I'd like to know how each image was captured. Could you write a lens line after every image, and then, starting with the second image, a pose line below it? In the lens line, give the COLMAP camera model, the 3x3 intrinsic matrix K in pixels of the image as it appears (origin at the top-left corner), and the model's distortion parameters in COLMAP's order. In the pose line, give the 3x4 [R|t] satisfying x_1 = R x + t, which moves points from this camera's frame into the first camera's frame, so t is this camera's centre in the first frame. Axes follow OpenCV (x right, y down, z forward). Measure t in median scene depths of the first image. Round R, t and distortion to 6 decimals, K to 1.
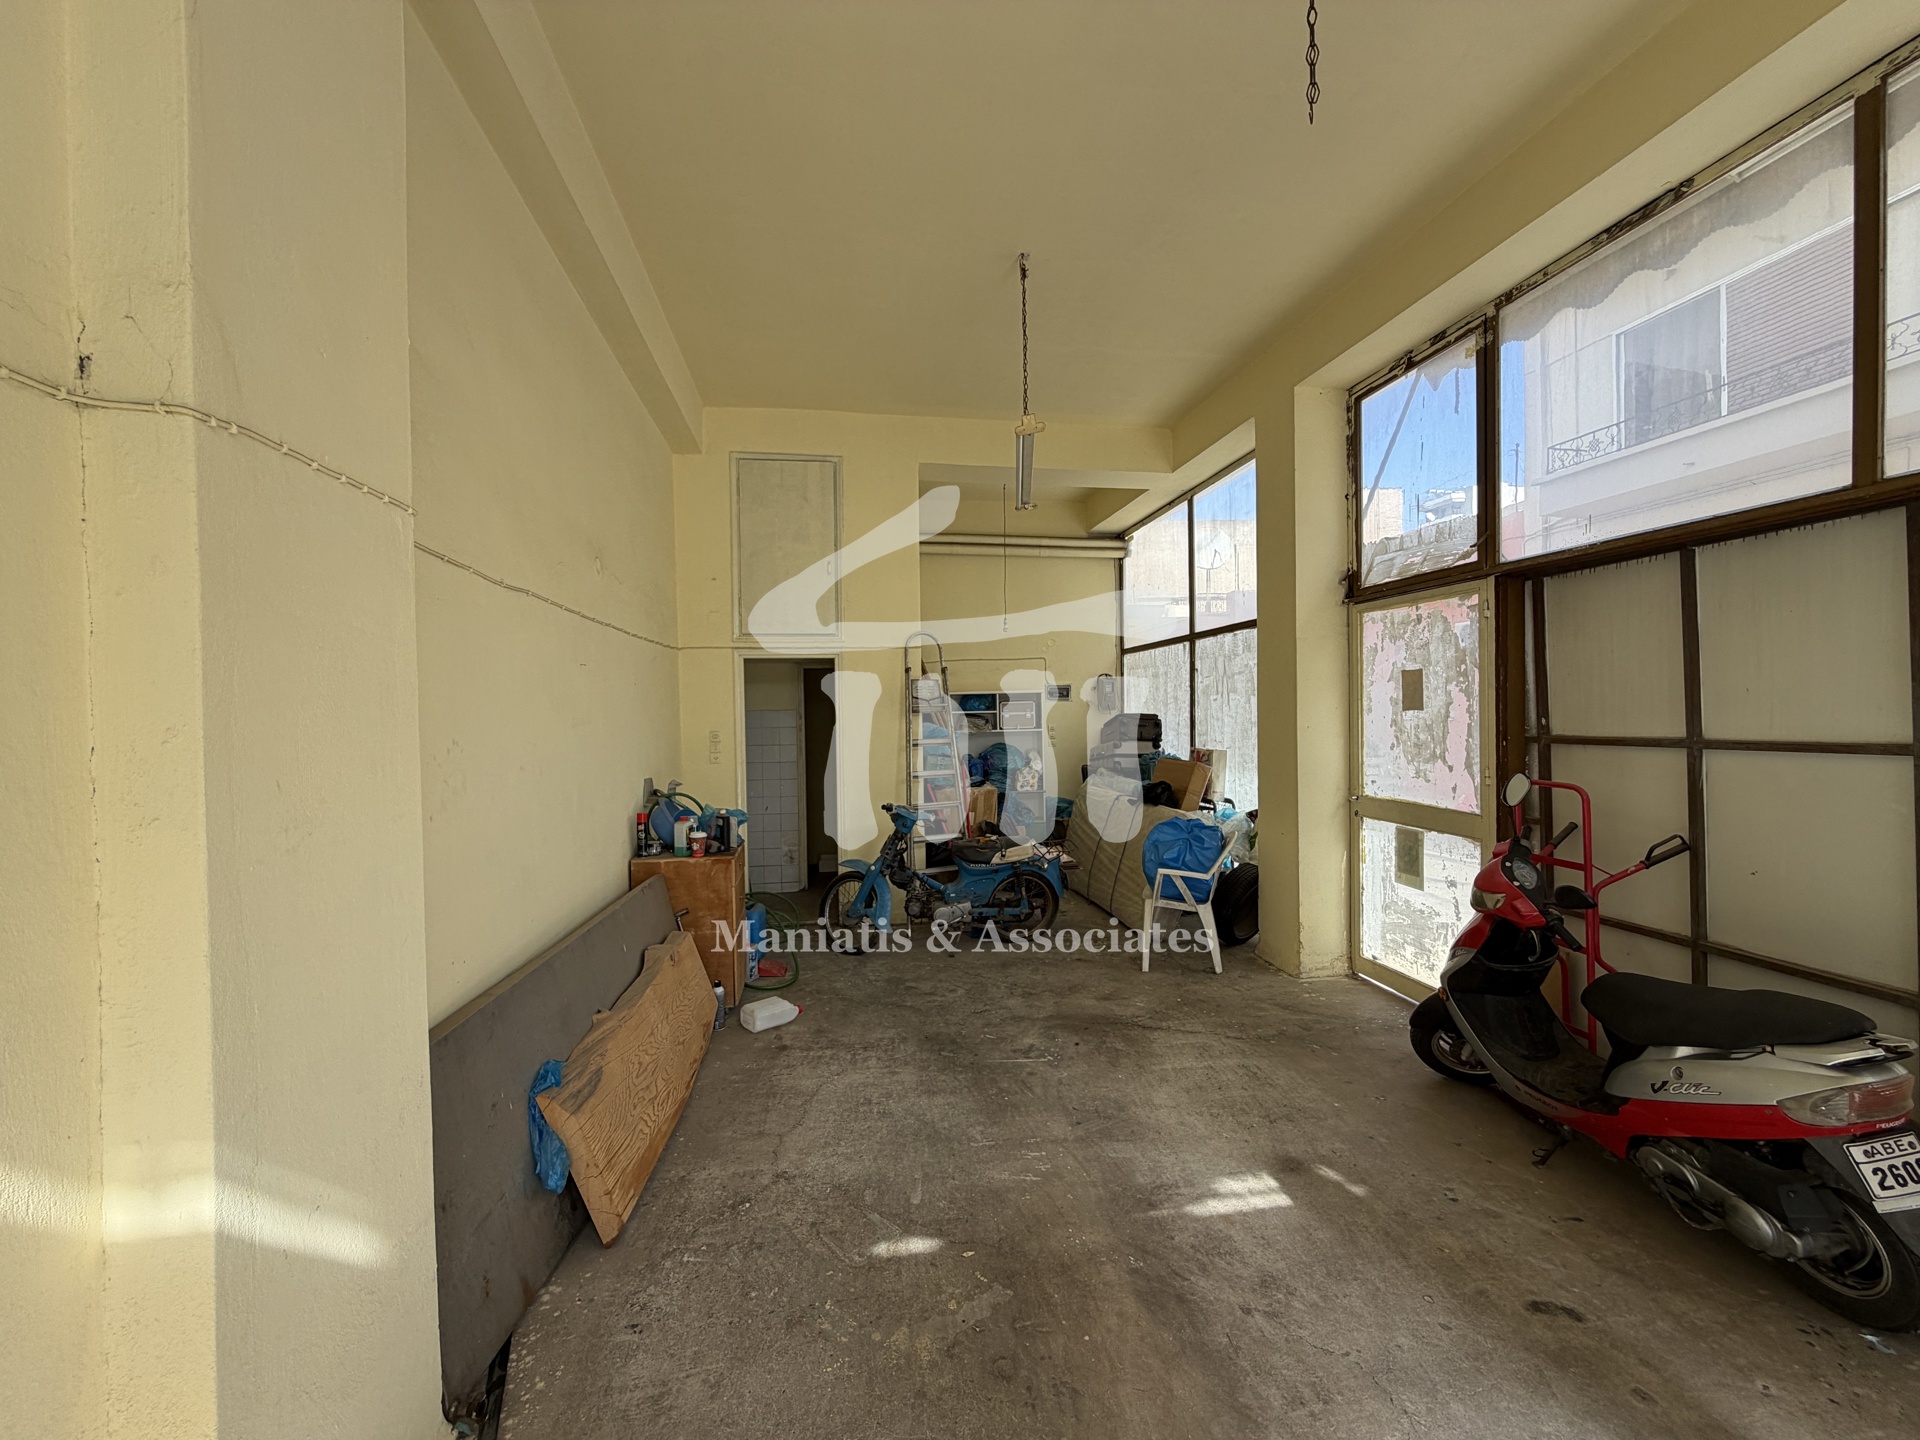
lens RADIAL K [[765.2, 0, 951.4], [0, 765.2, 717.9], [0, 0, 1]] dist [0.001437, 0.000080]
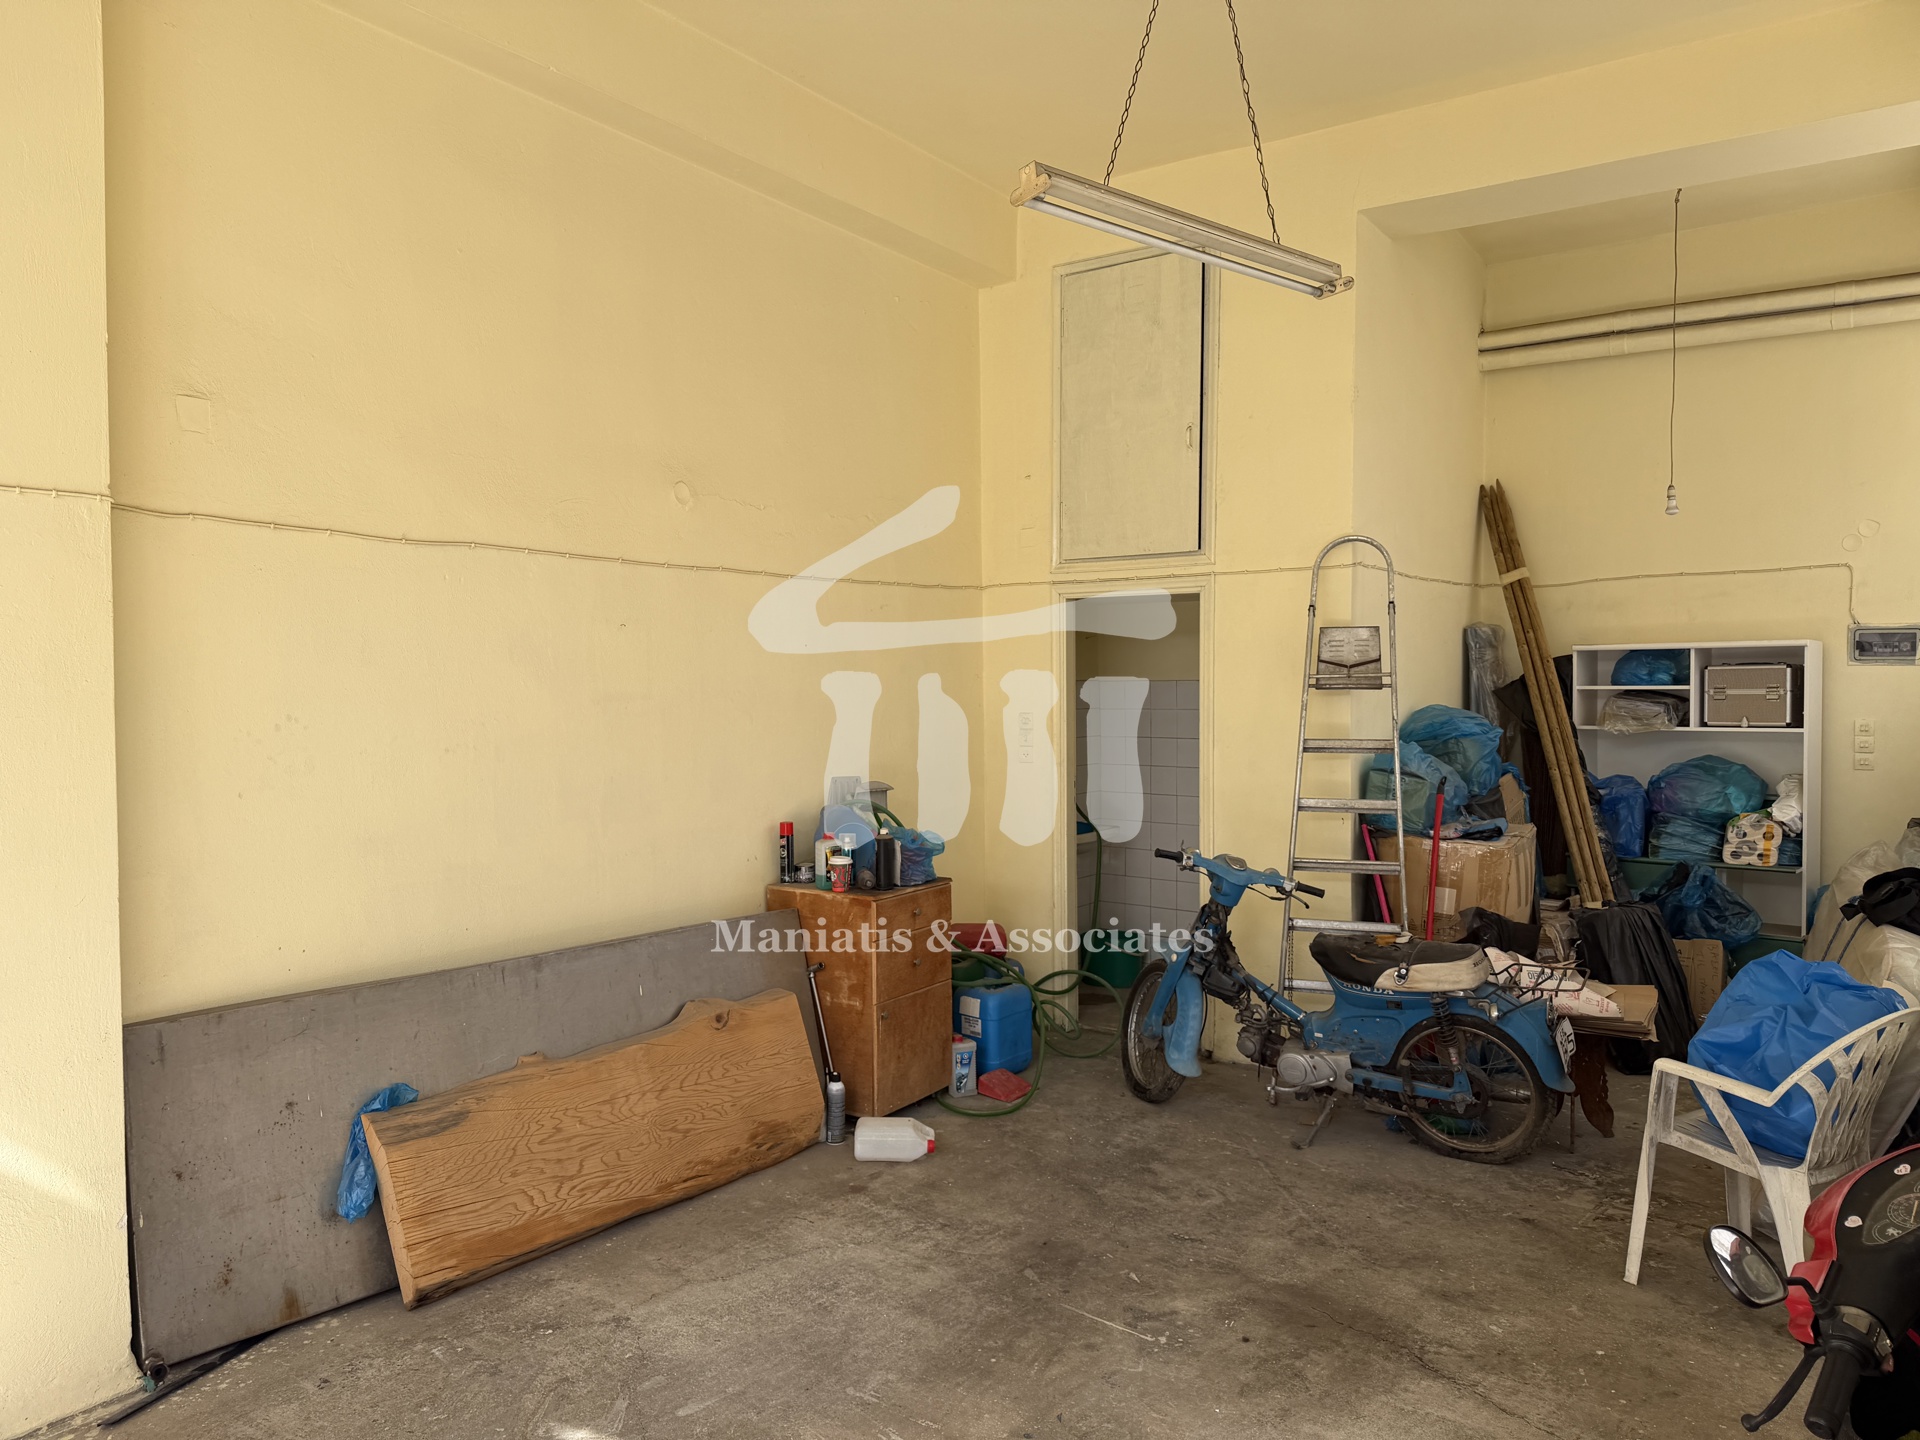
lens RADIAL K [[1345.6, 0, 946.1], [0, 1345.6, 718.5], [0, 0, 1]] dist [0.062805, -0.087991]
pose [[0.720651, 0.033335, -0.692496, 0.579572], [-0.015051, 0.999360, 0.032444, -0.018069], [0.693134, -0.012958, 0.720692, 0.184124]]
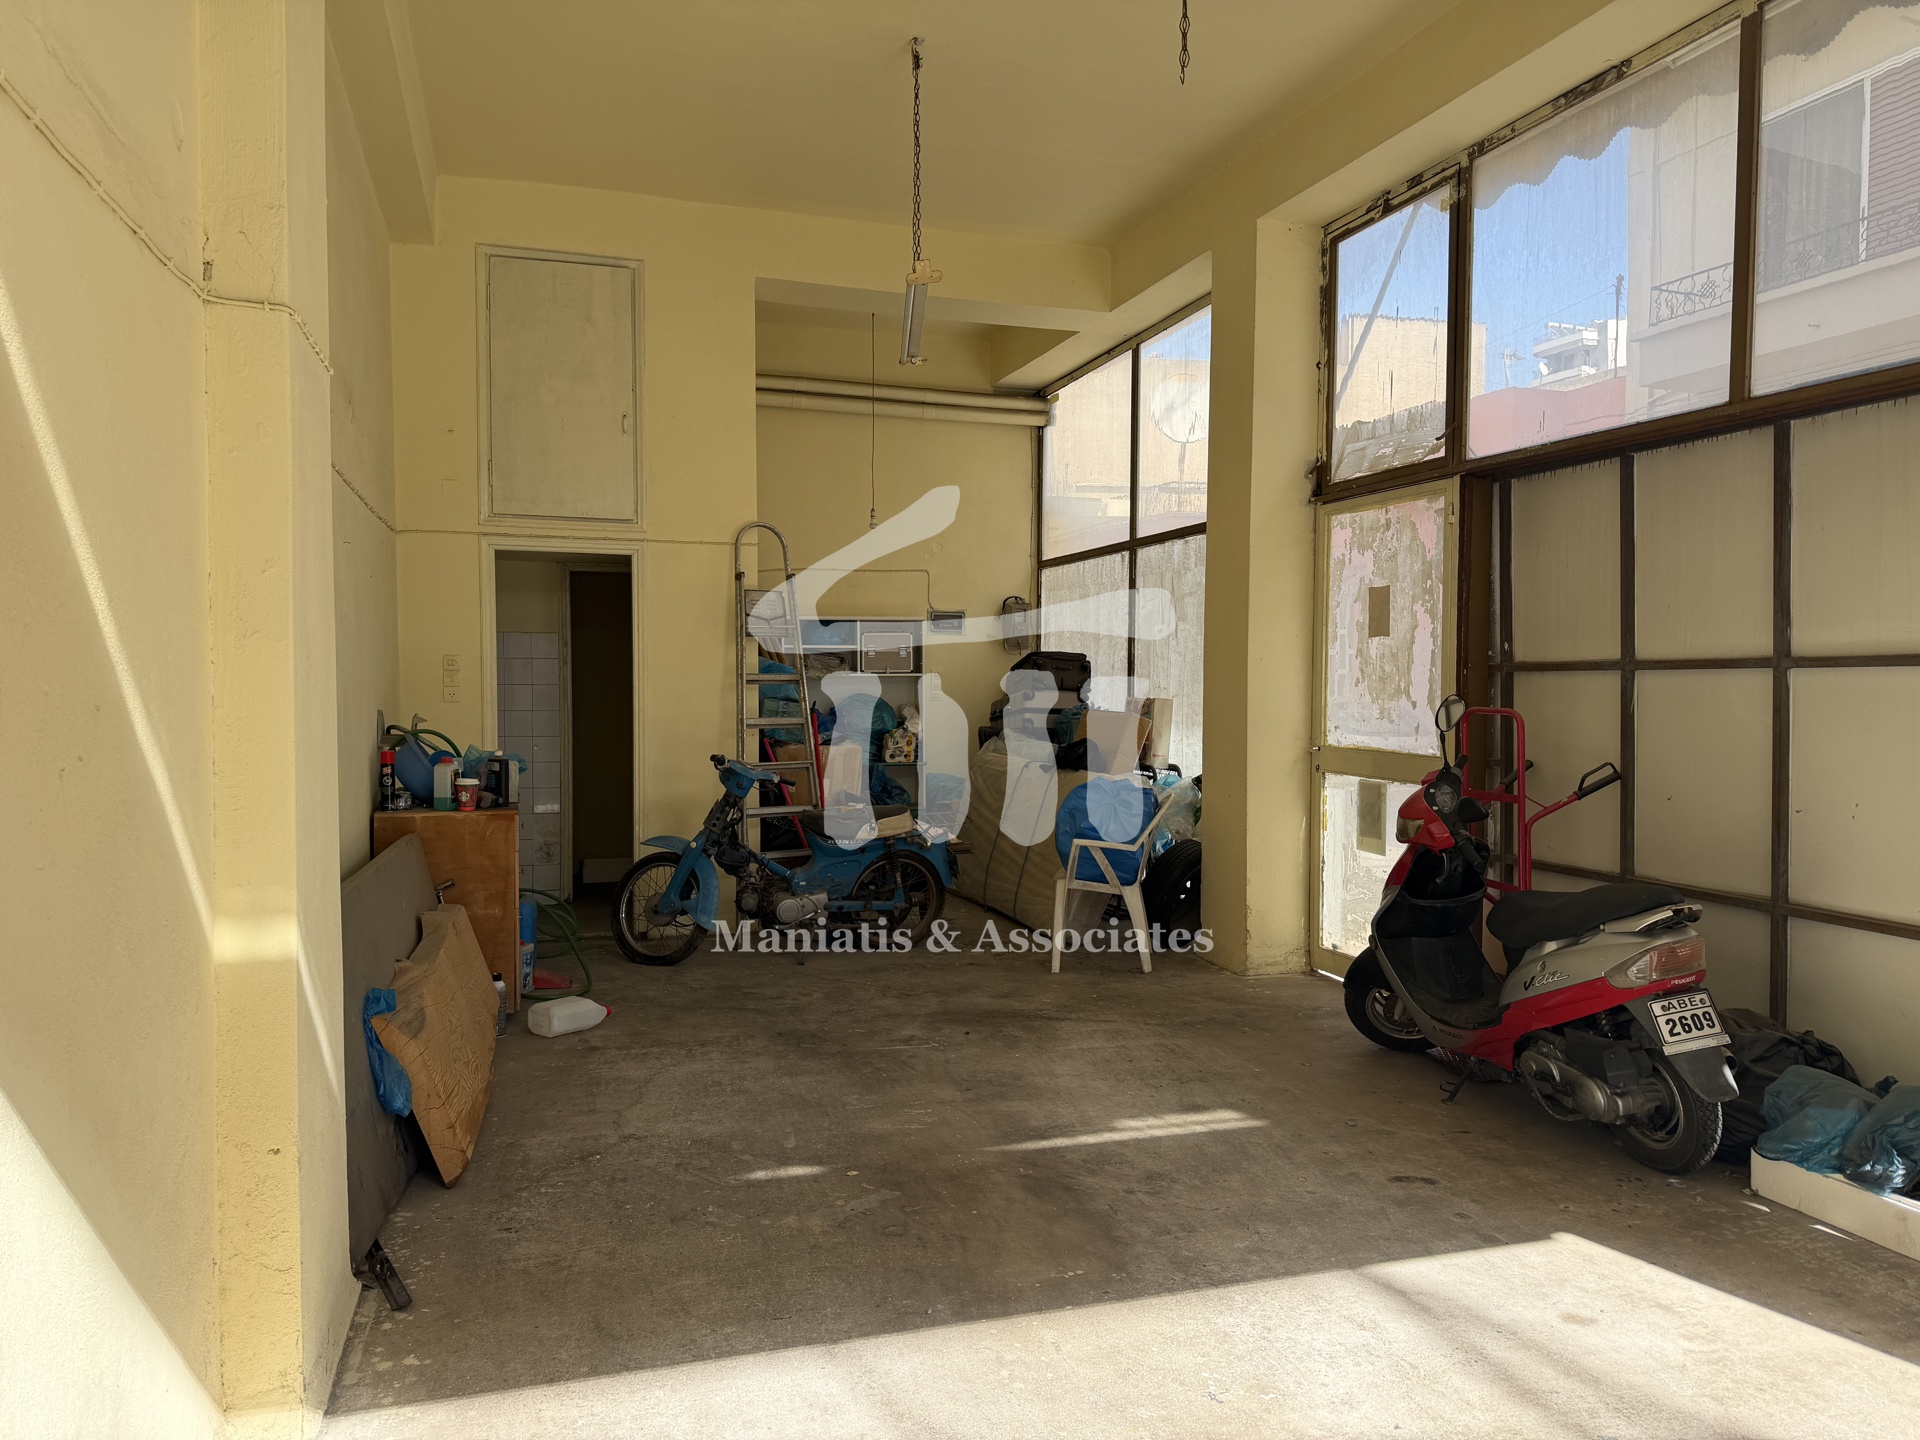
lens RADIAL K [[1345.6, 0, 961.4], [0, 1345.6, 726.5], [0, 0, 1]] dist [0.062805, -0.087991]
pose [[0.987811, 0.012514, 0.155156, -0.062193], [-0.016889, 0.999495, 0.026912, 0.055830], [-0.154741, -0.029205, 0.987523, -0.366867]]
